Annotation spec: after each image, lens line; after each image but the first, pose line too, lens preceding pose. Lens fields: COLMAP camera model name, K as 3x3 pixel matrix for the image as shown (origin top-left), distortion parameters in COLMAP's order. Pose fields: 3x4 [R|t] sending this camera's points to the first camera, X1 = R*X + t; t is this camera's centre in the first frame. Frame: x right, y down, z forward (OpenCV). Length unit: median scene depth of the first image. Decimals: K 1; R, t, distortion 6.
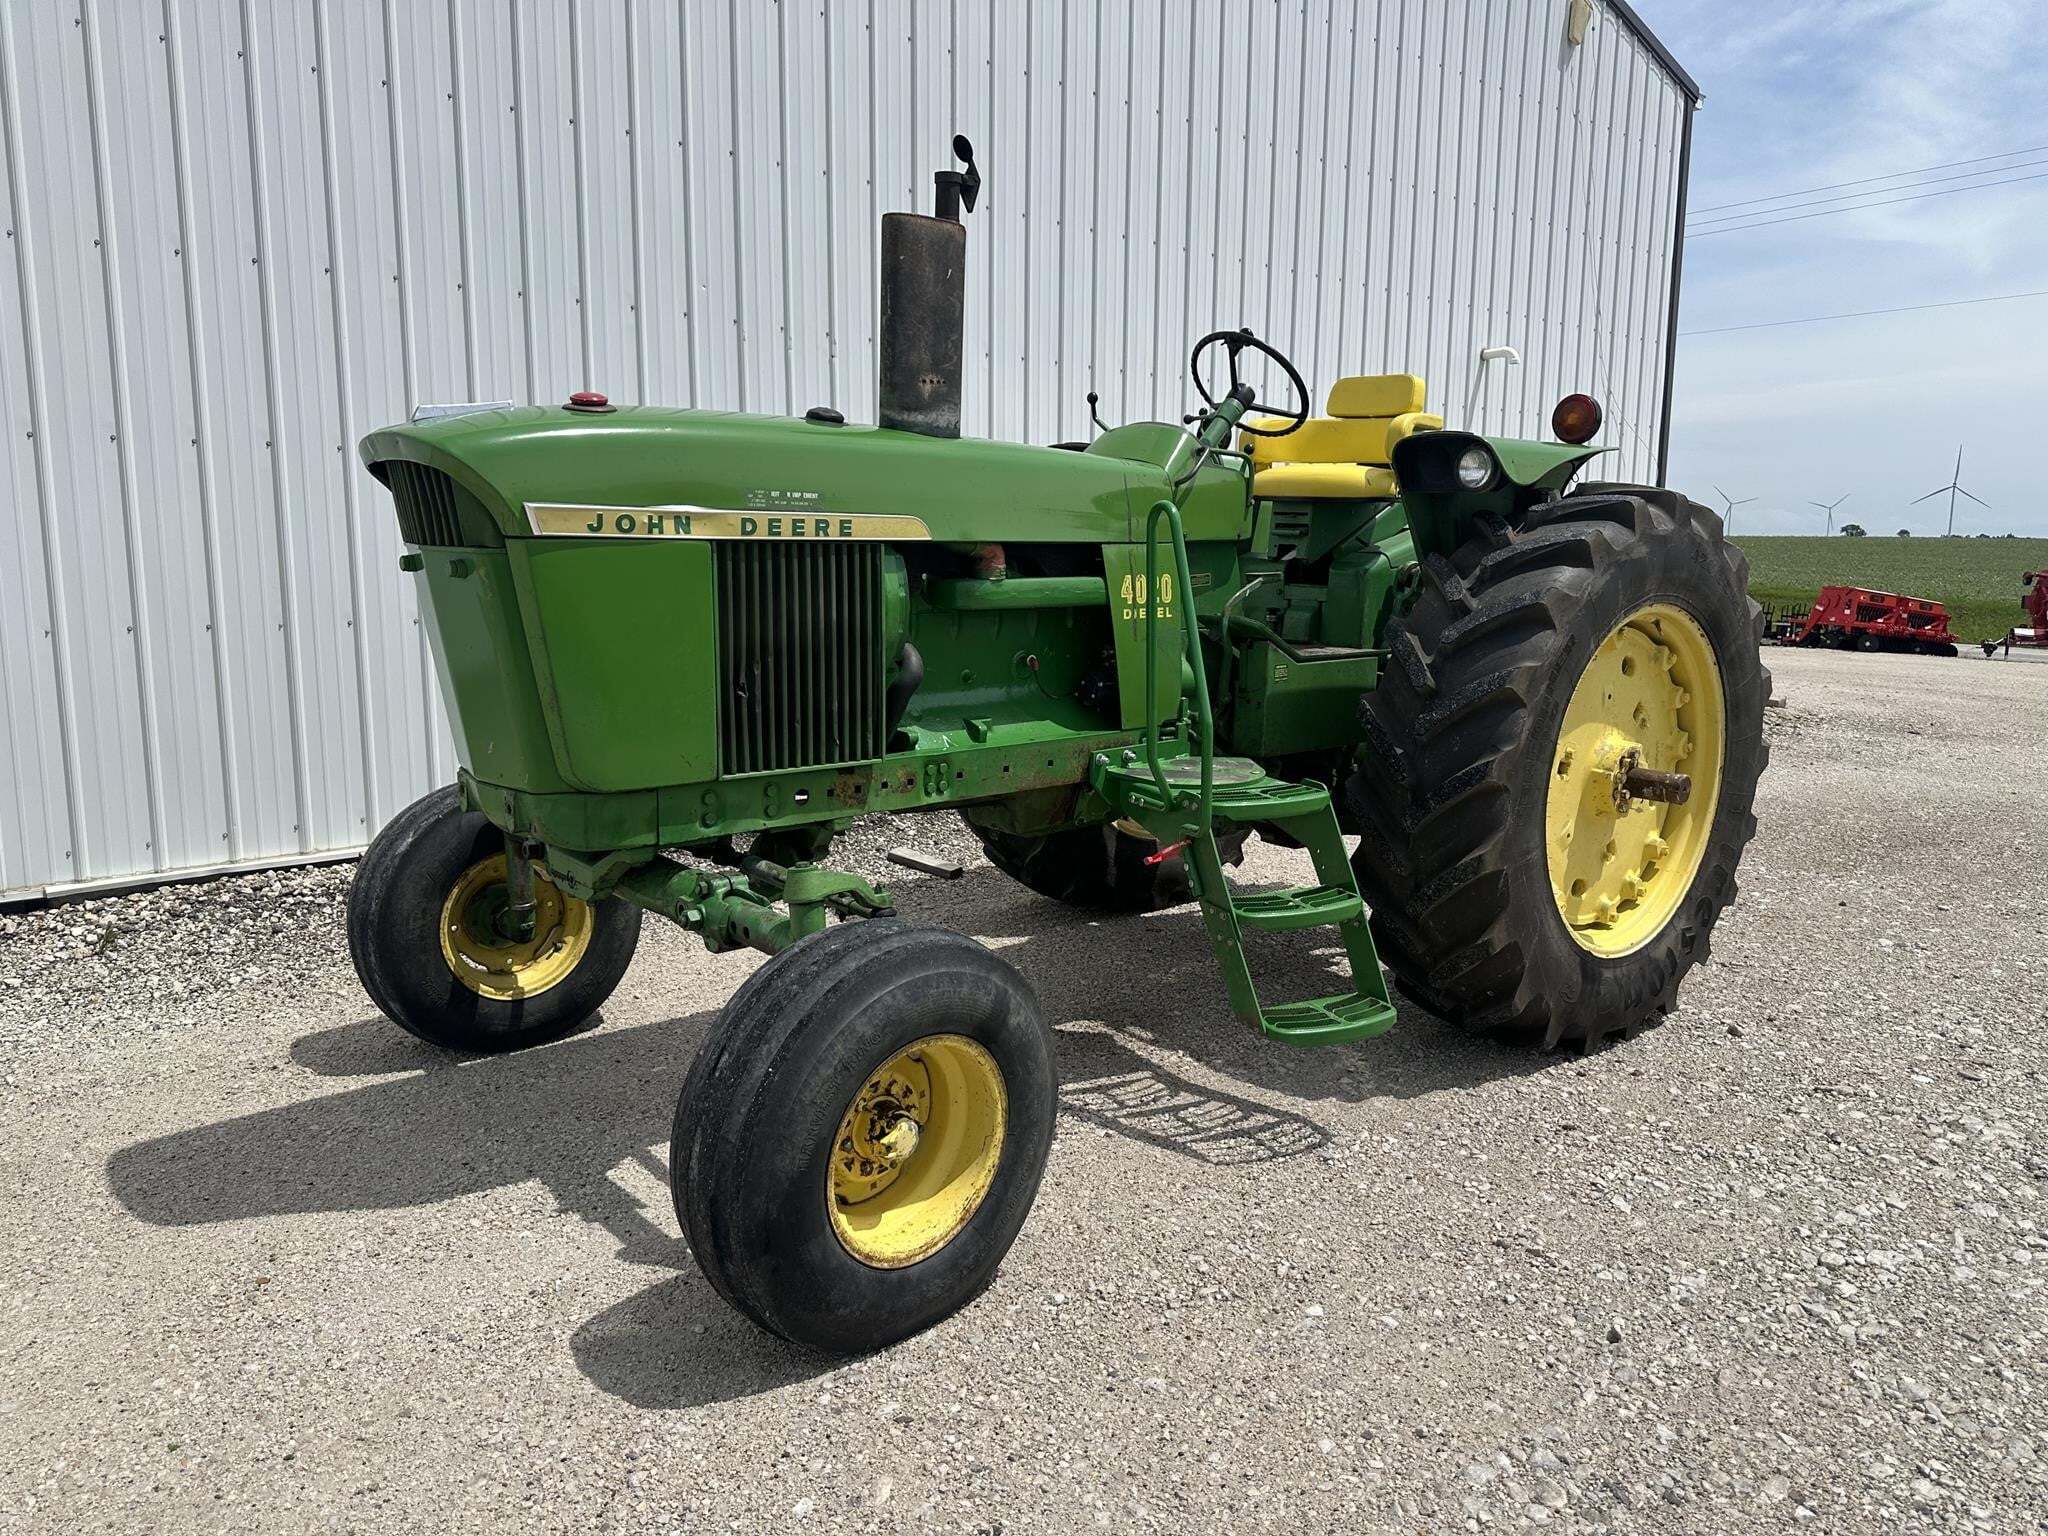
lens RADIAL K [[1453.2, 0, 1016.3], [0, 1453.2, 807.2], [0, 0, 1]] dist [0.025251, -0.041750]
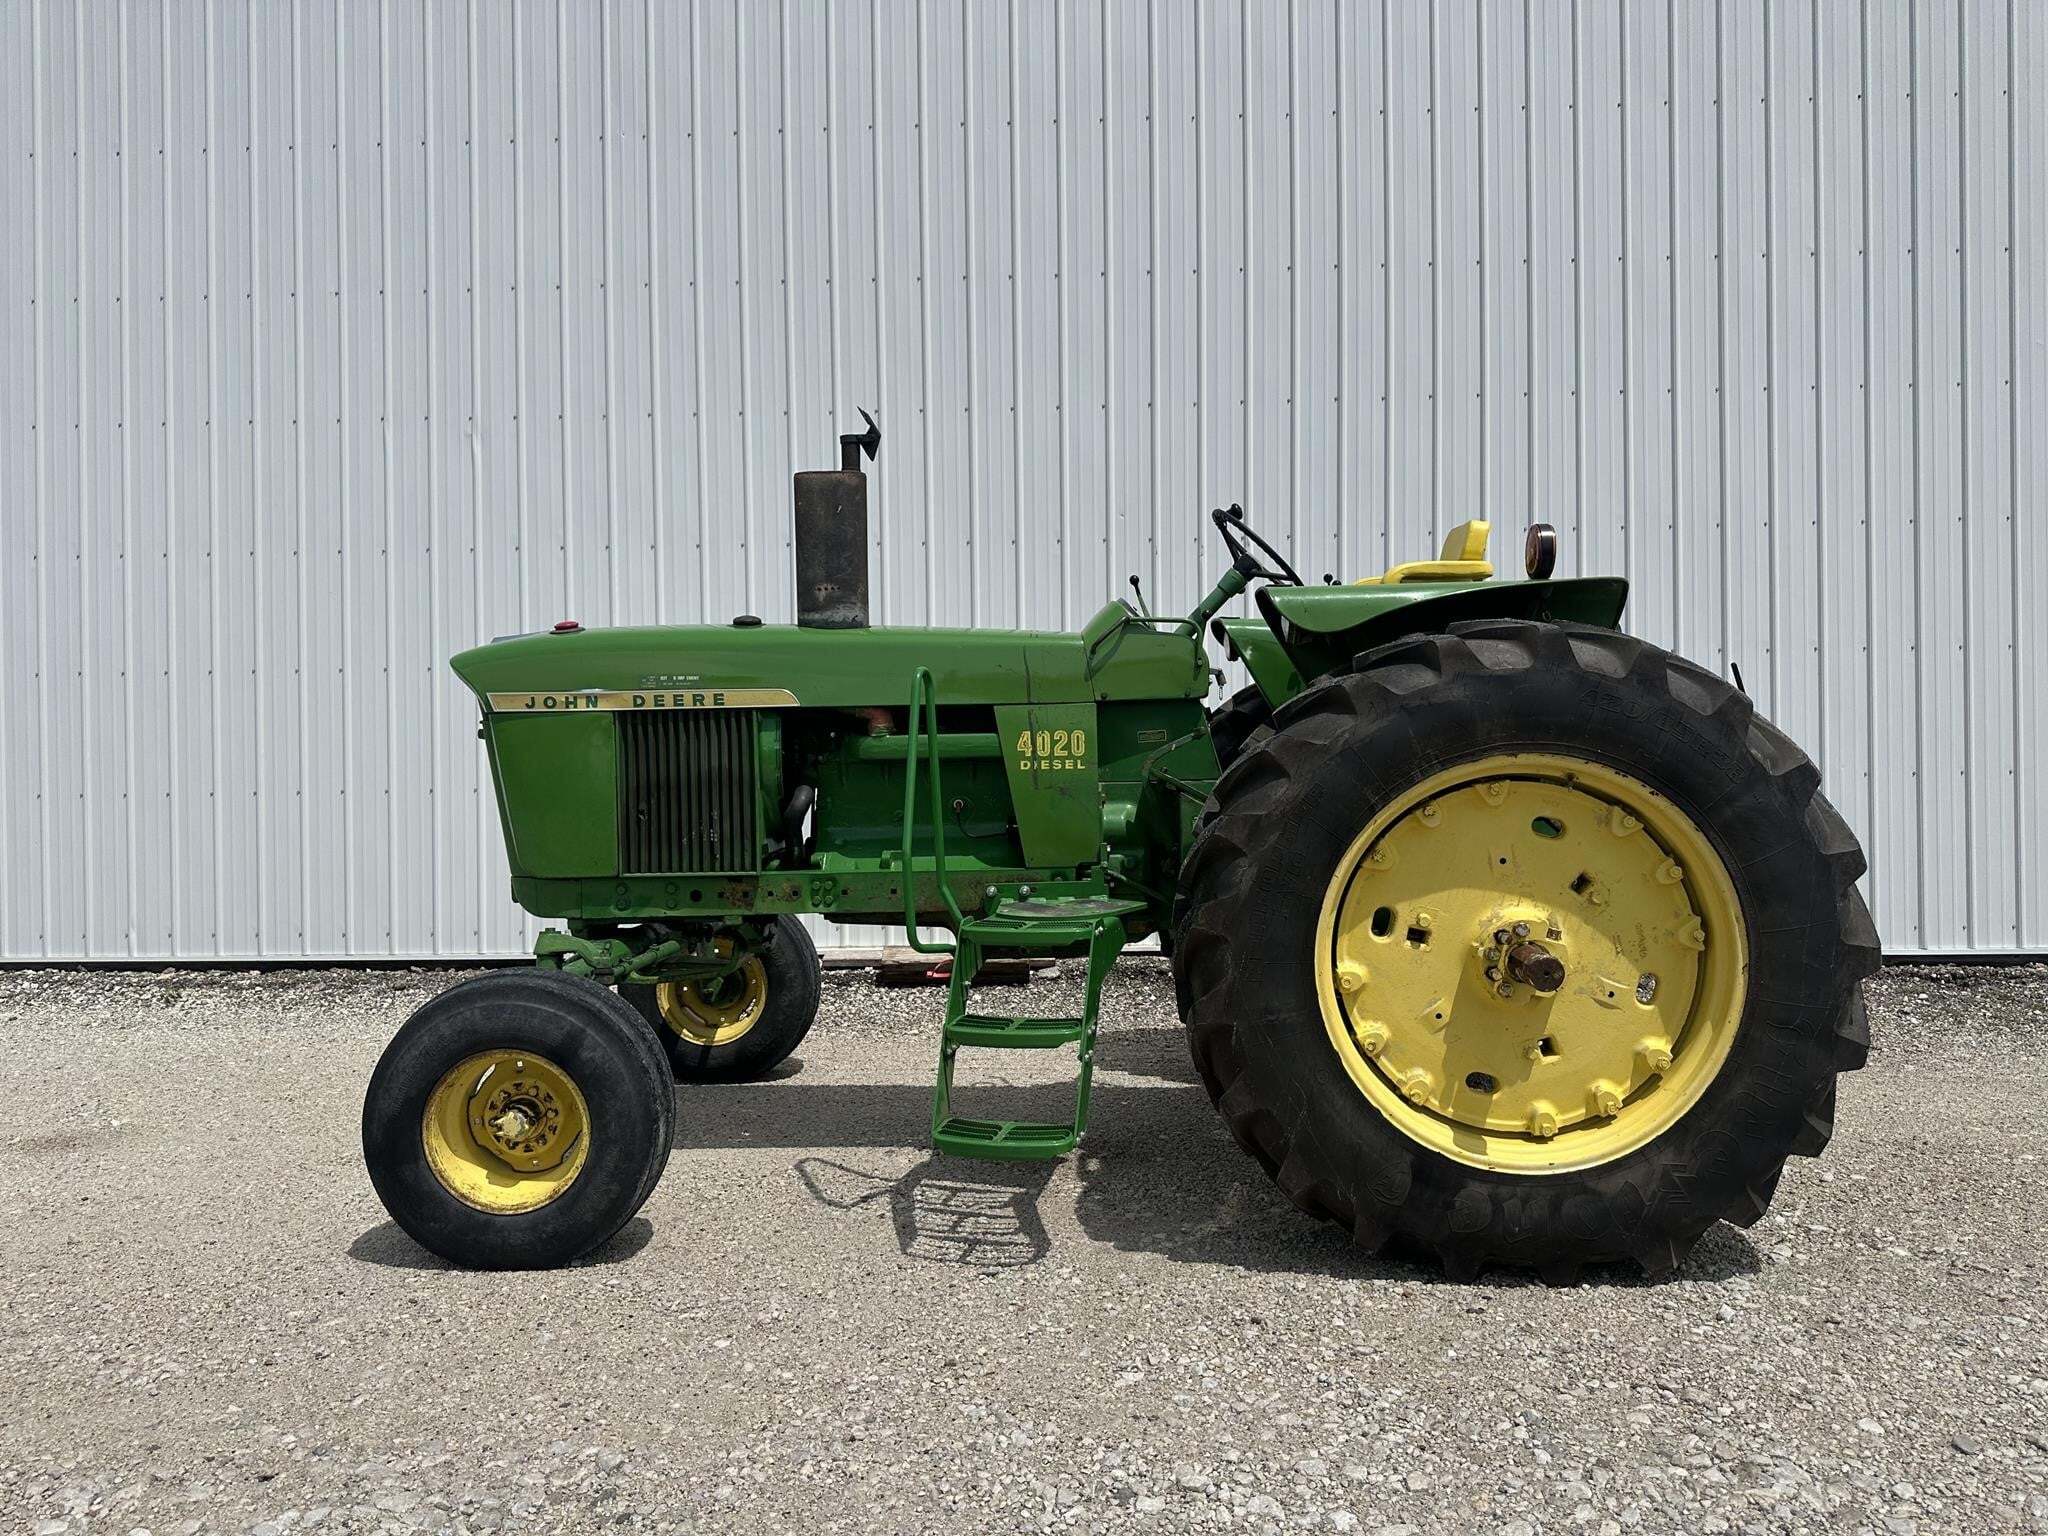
lens RADIAL K [[1439.7, 0, 1006.4], [0, 1439.7, 752.0], [0, 0, 1]] dist [0.012373, -0.018344]
pose [[0.712863, -0.013816, -0.701168, 0.896865], [-0.104987, 0.986437, -0.126174, -0.000063], [0.693401, 0.163558, 0.701744, 0.209537]]
